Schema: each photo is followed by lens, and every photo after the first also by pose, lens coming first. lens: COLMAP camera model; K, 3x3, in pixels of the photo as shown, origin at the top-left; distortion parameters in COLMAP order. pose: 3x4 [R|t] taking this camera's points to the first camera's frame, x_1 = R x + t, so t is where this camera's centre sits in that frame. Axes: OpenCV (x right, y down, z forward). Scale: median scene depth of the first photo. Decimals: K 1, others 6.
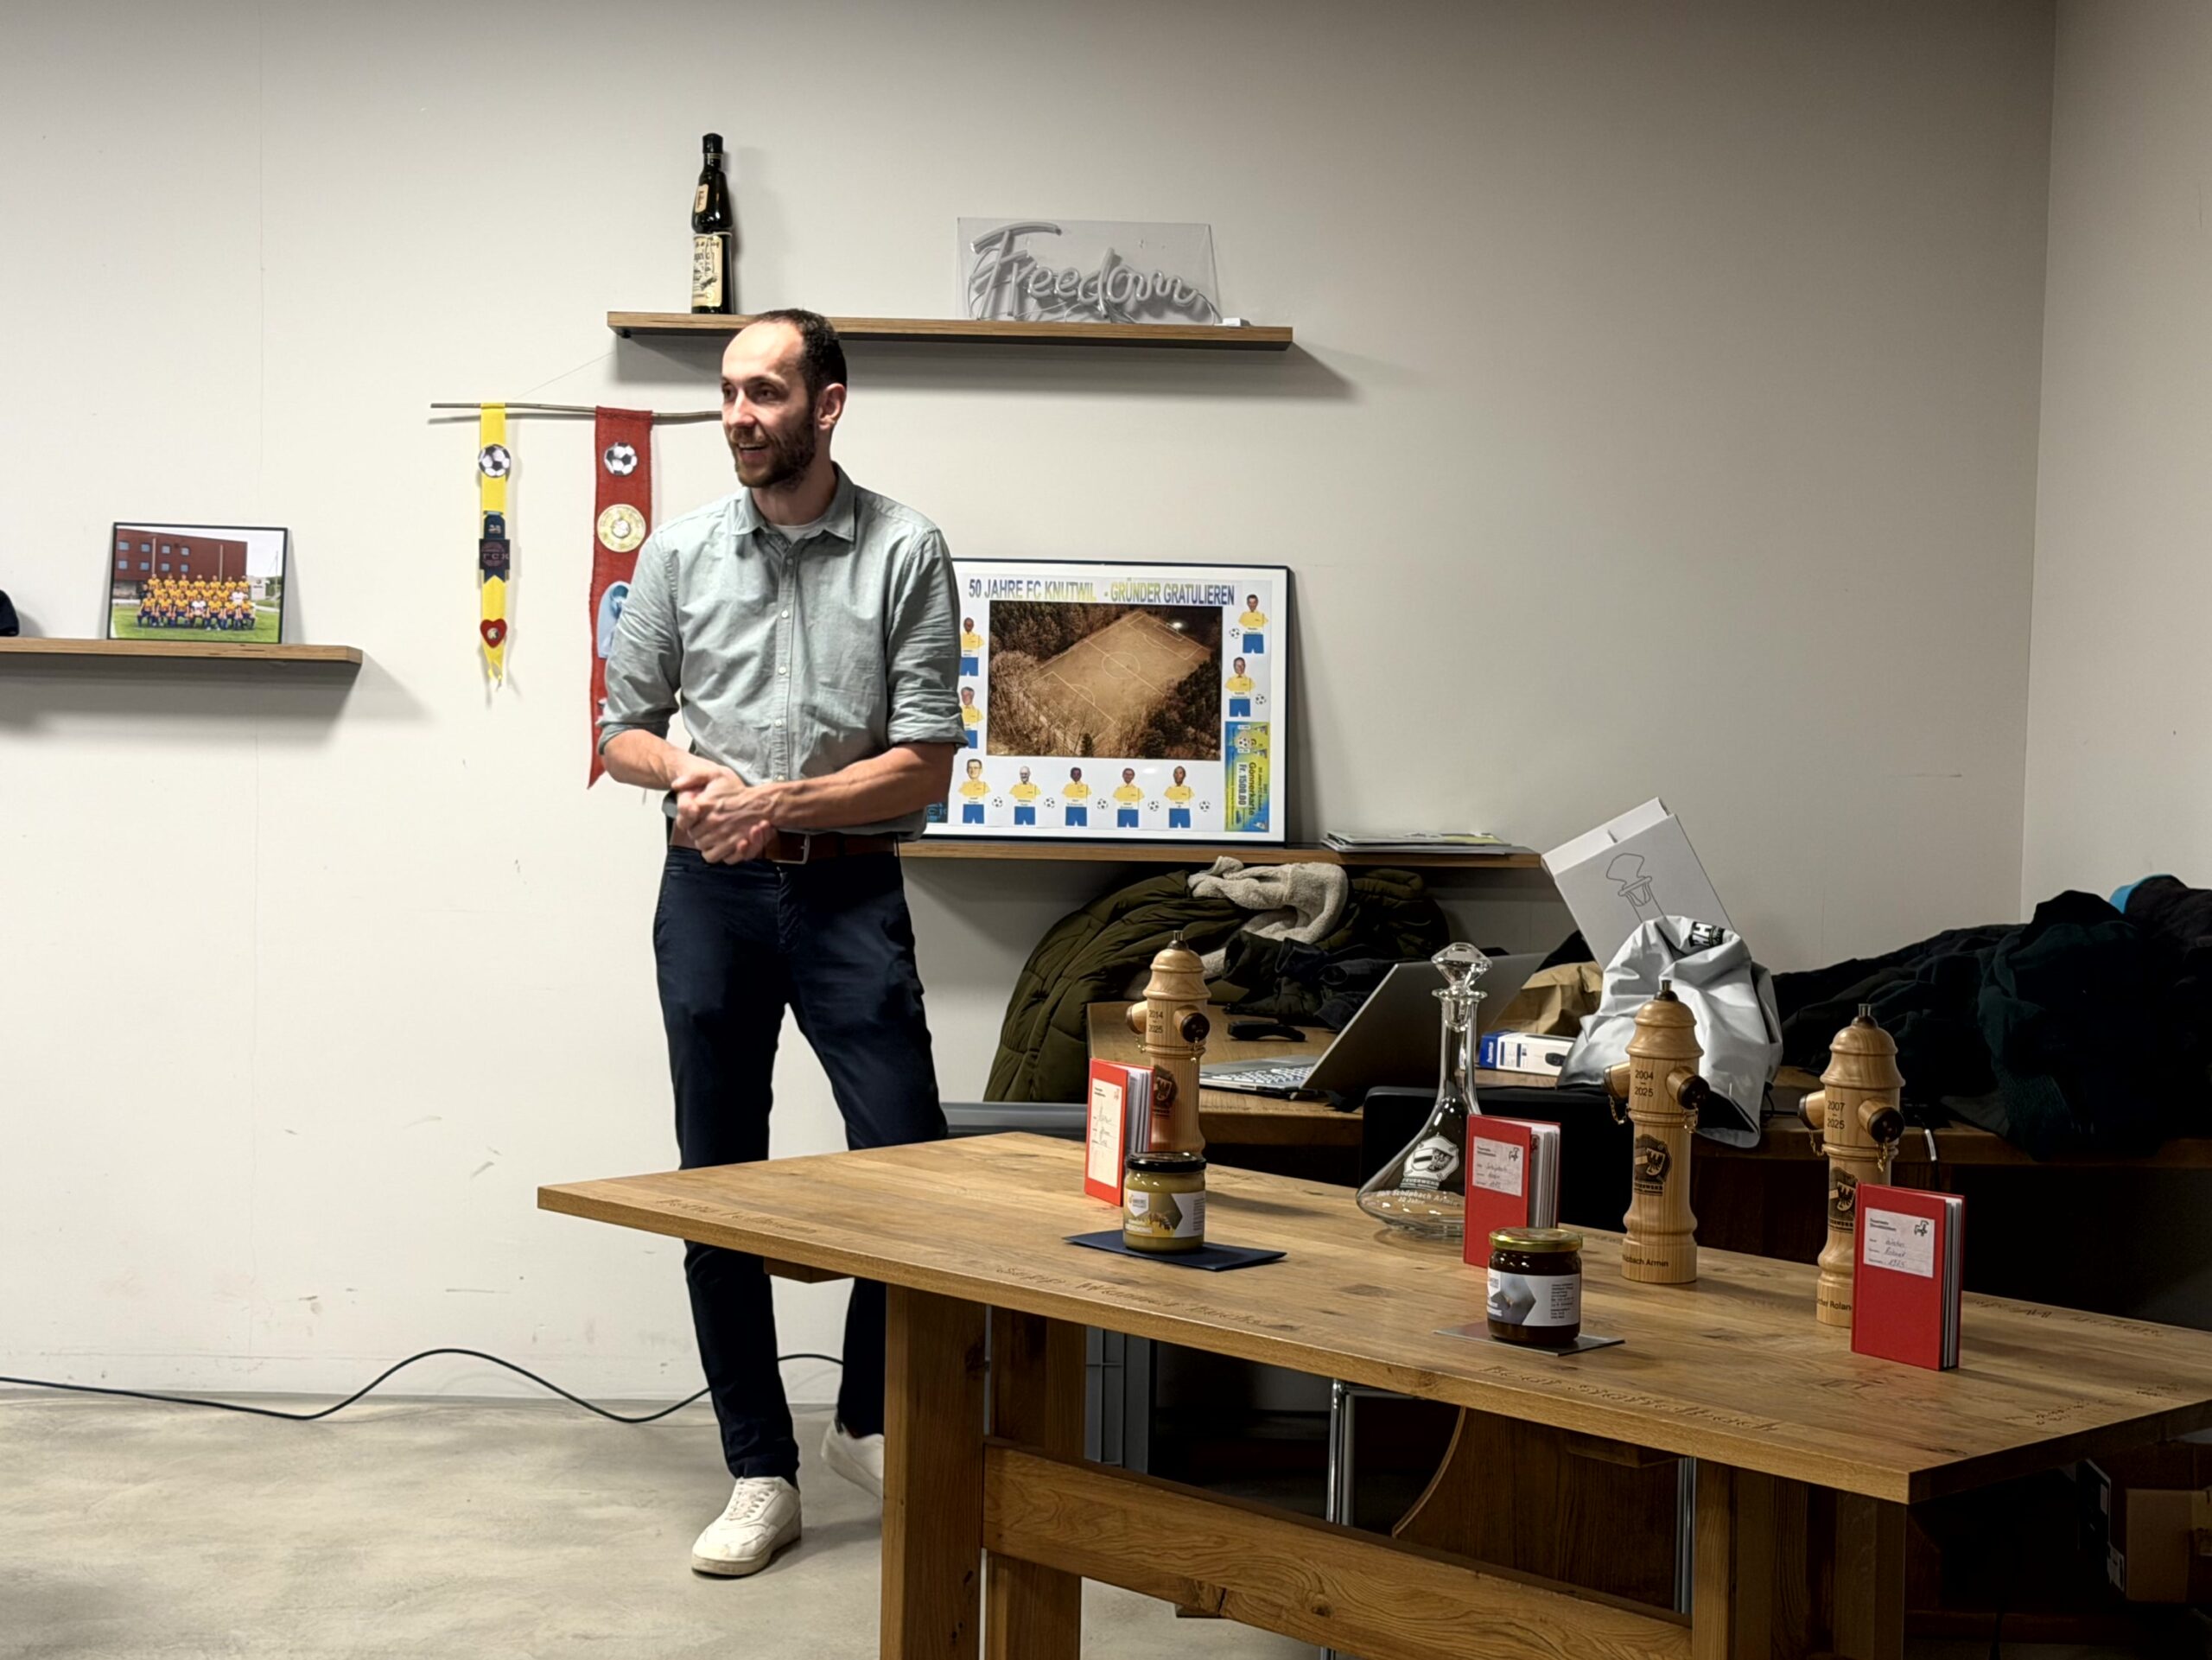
lens RADIAL K [[3614.9, 0, 1098.8], [0, 3614.9, 847.5], [0, 0, 1]] dist [0.141131, 0.000000]
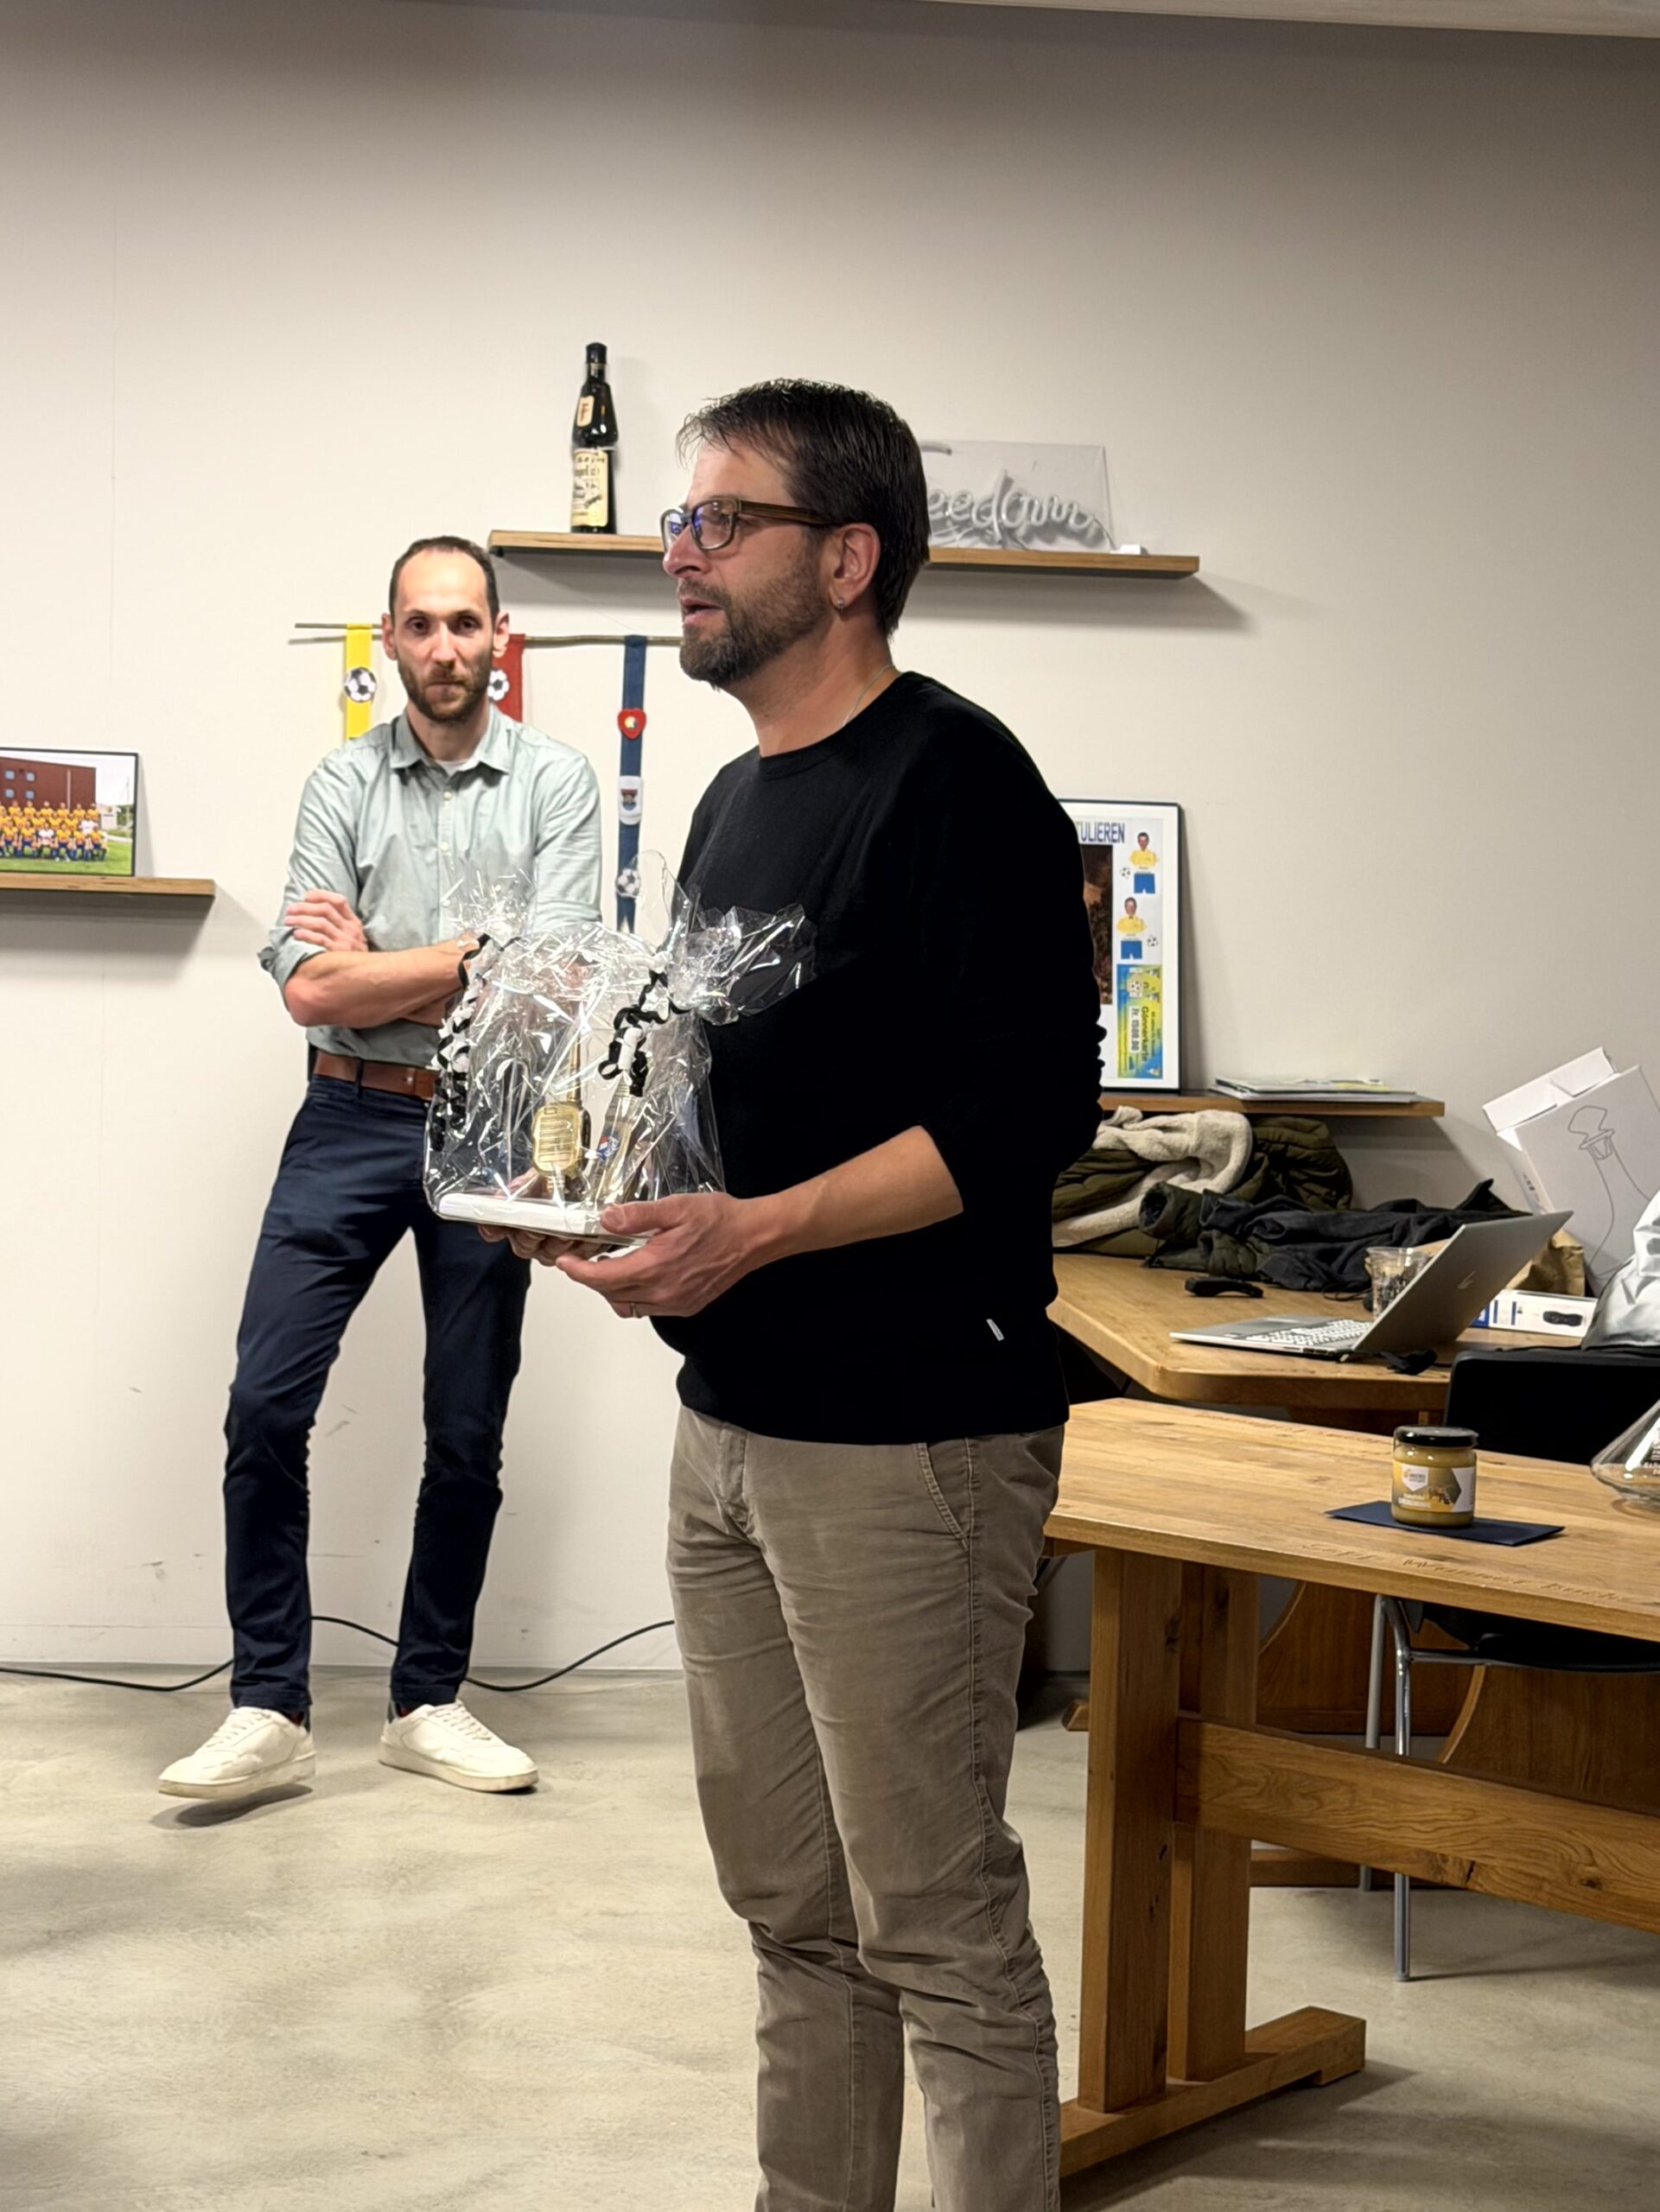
lens RADIAL K [[3901.3, 0, 814.3], [0, 3901.3, 1161.5], [0, 0, 1]] dist [0.182305, 0.000000]
pose [[0.994908, 0.000945, 0.100787, -0.152369], [-0.003841, 0.999585, 0.028539, -0.011632], [-0.100718, -0.028781, 0.994499, -0.034532]]
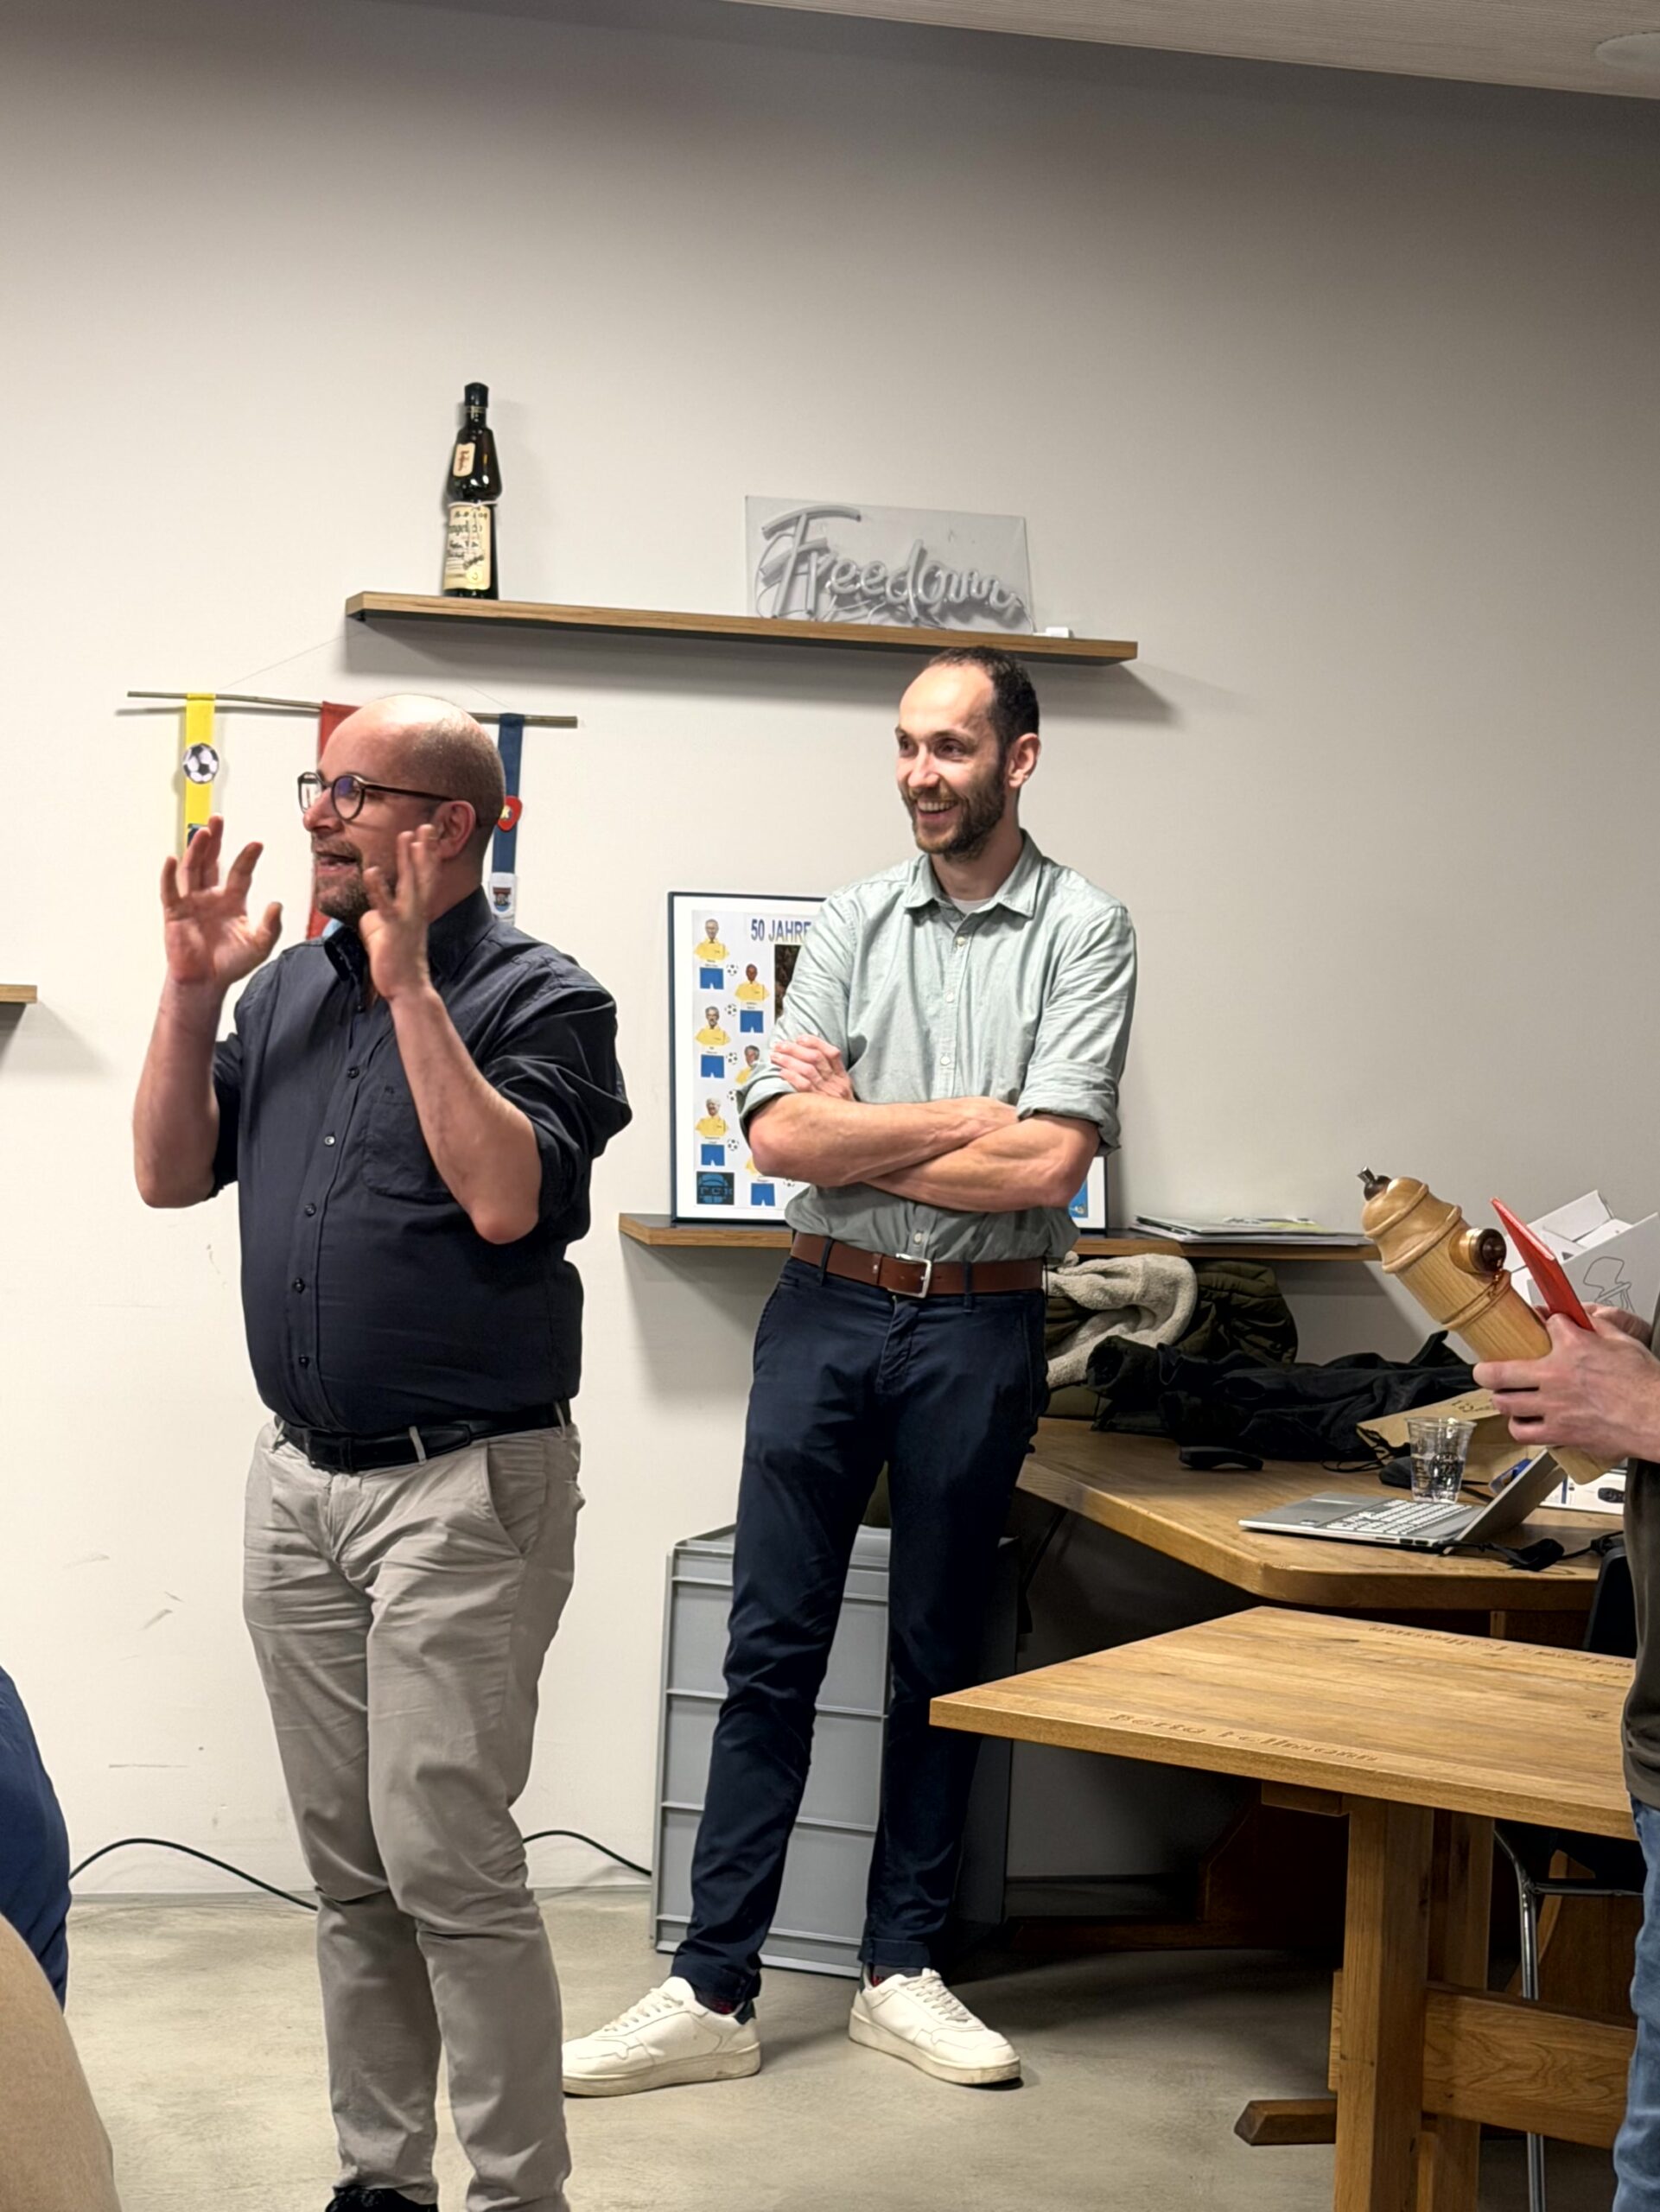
lens RADIAL K [[4160.4, 0, 816.8], [0, 4160.4, 1172.1], [0, 0, 1]] dist [0.191524, 0.000000]
pose [[0.966932, 0.007800, 0.254914, -0.274421], [-0.011041, 0.999875, 0.011285, -0.025910], [-0.254794, -0.013726, 0.966898, 0.043176]]
